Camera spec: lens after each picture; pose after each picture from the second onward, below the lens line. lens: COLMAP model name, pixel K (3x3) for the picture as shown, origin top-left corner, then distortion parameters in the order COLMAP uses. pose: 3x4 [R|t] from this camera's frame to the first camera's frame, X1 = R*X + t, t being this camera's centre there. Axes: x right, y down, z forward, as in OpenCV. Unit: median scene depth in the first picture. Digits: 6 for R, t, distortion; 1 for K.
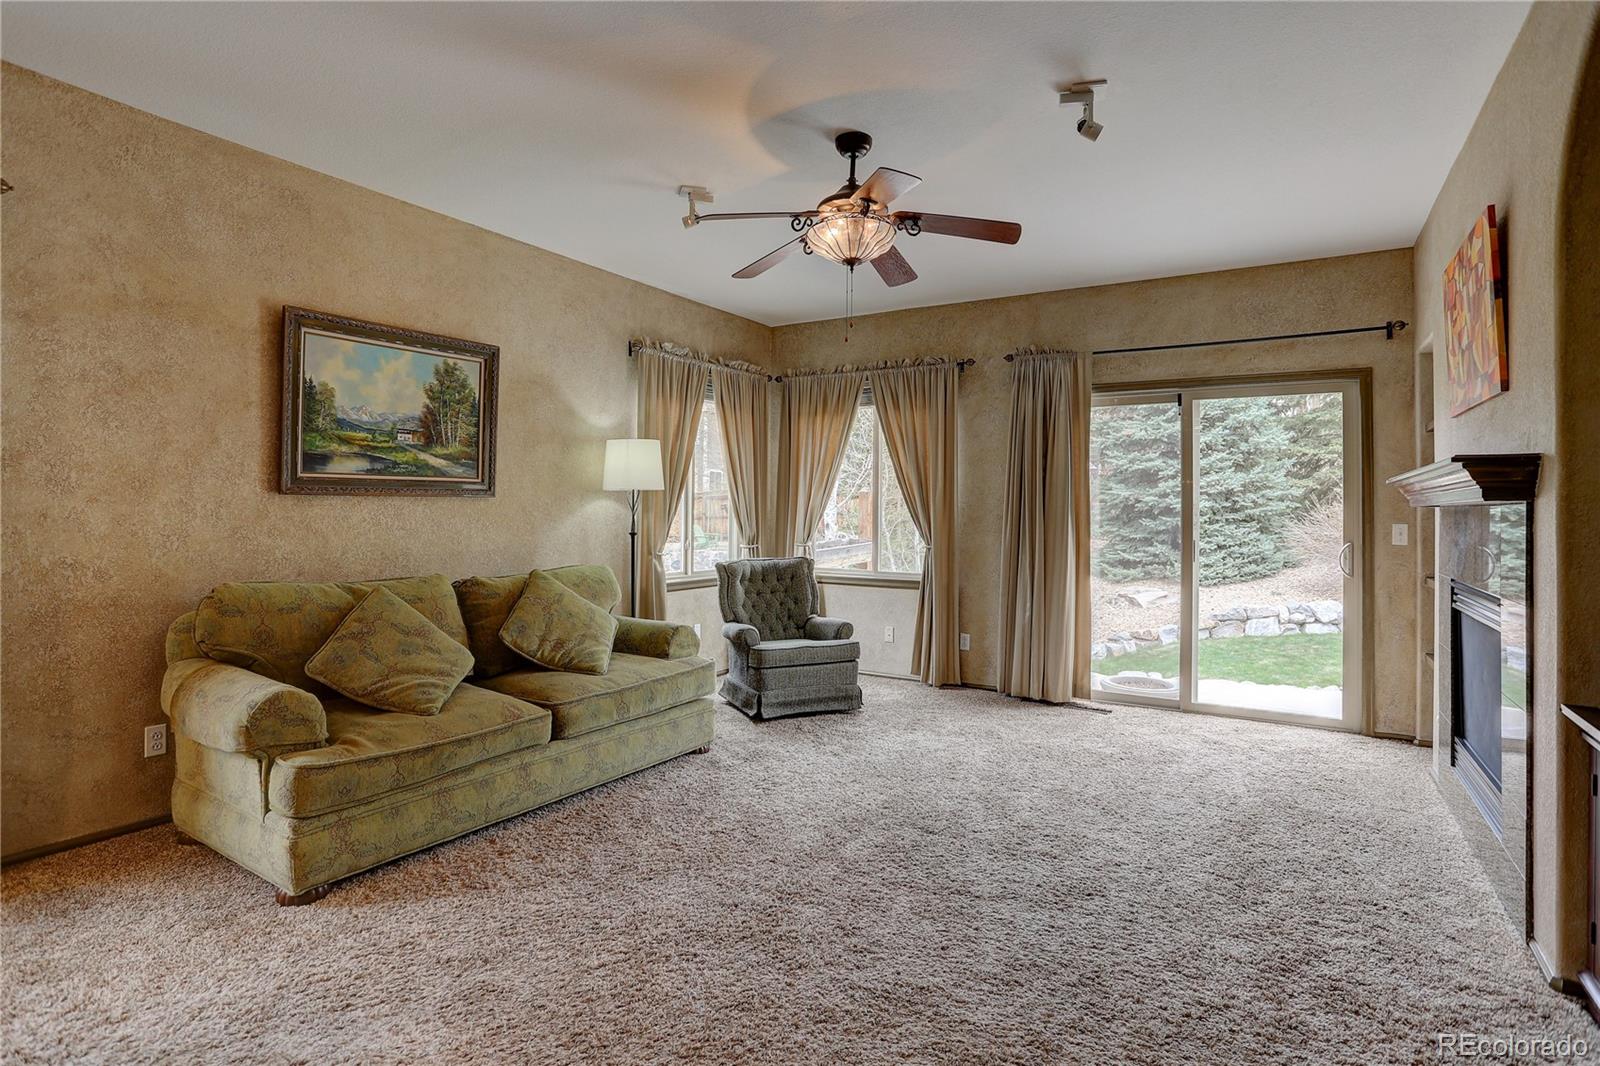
lens RADIAL K [[811.0, 0, 790.4], [0, 811.0, 507.7], [0, 0, 1]] dist [-0.074453, 0.034596]
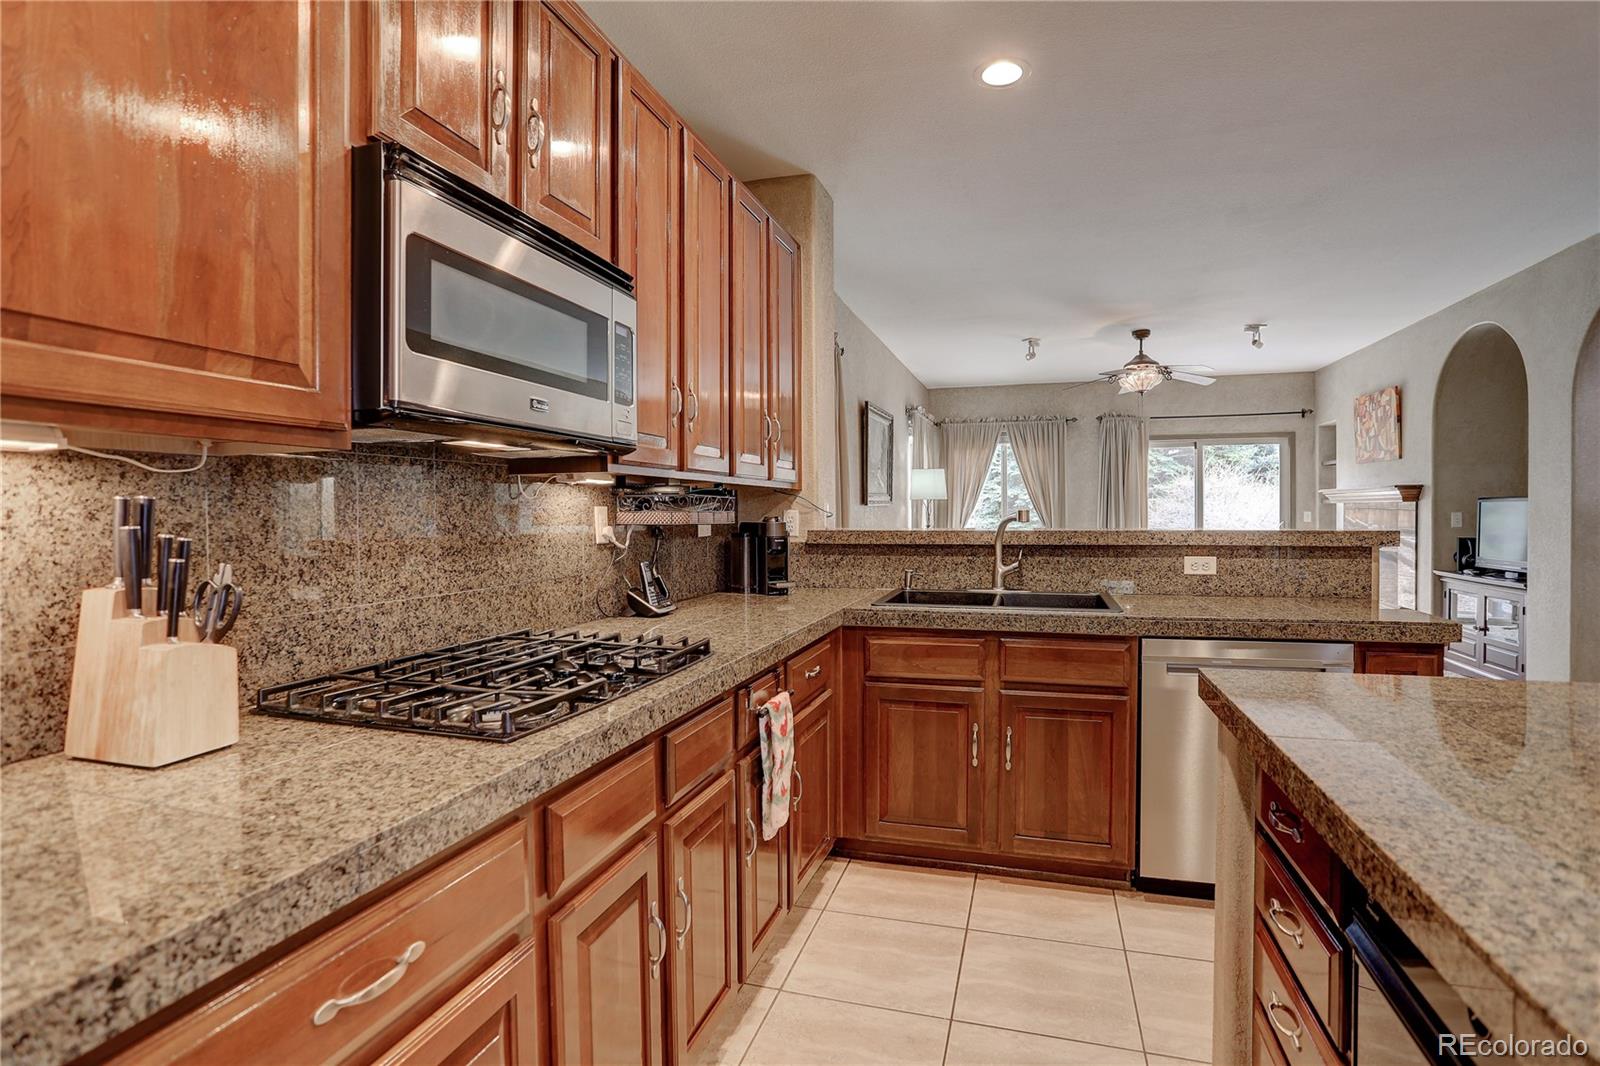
lens RADIAL K [[781.2, 0, 792.9], [0, 781.2, 515.7], [0, 0, 1]] dist [-0.073073, 0.029503]
pose [[0.968903, -0.018877, 0.246721, -0.806882], [0.015920, 0.999776, 0.013975, -0.013378], [-0.246929, -0.009612, 0.968986, -0.452154]]
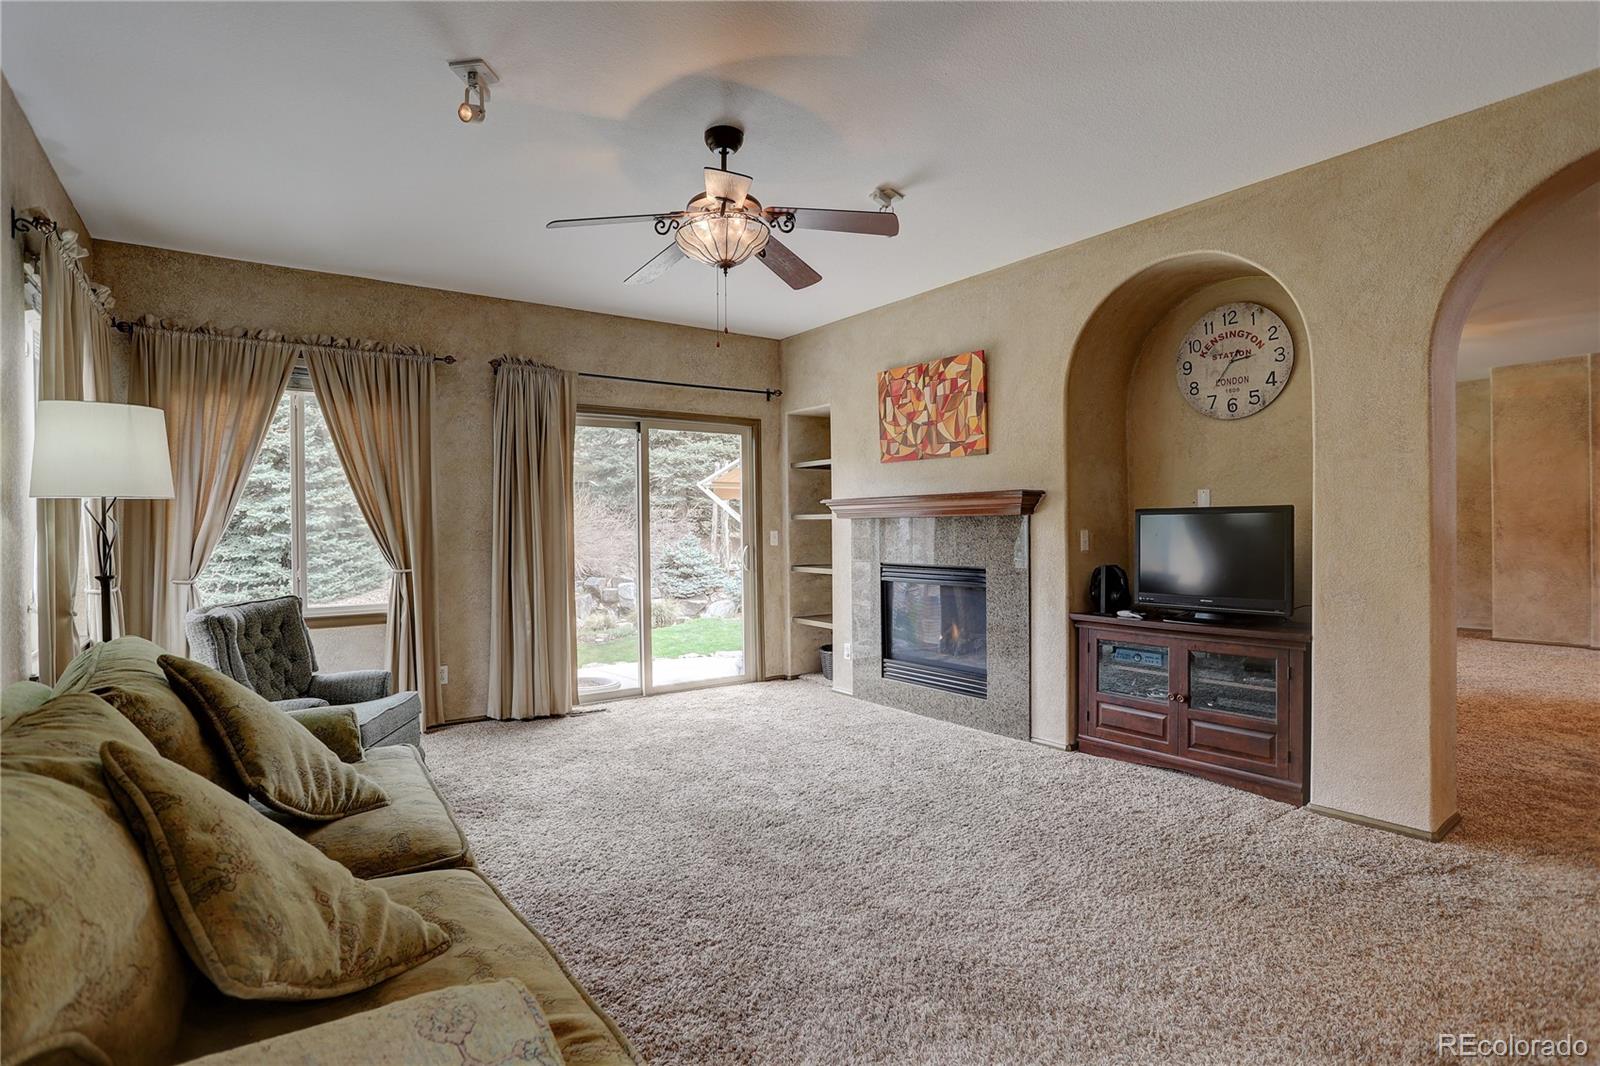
lens RADIAL K [[789.3, 0, 800.0], [0, 789.3, 533.0], [0, 0, 1]] dist [-0.075664, 0.031975]
pose [[0.374027, -0.023078, 0.927131, -0.464915], [0.010206, 0.999732, 0.020767, -0.003706], [-0.927362, 0.001695, 0.374162, 0.348094]]
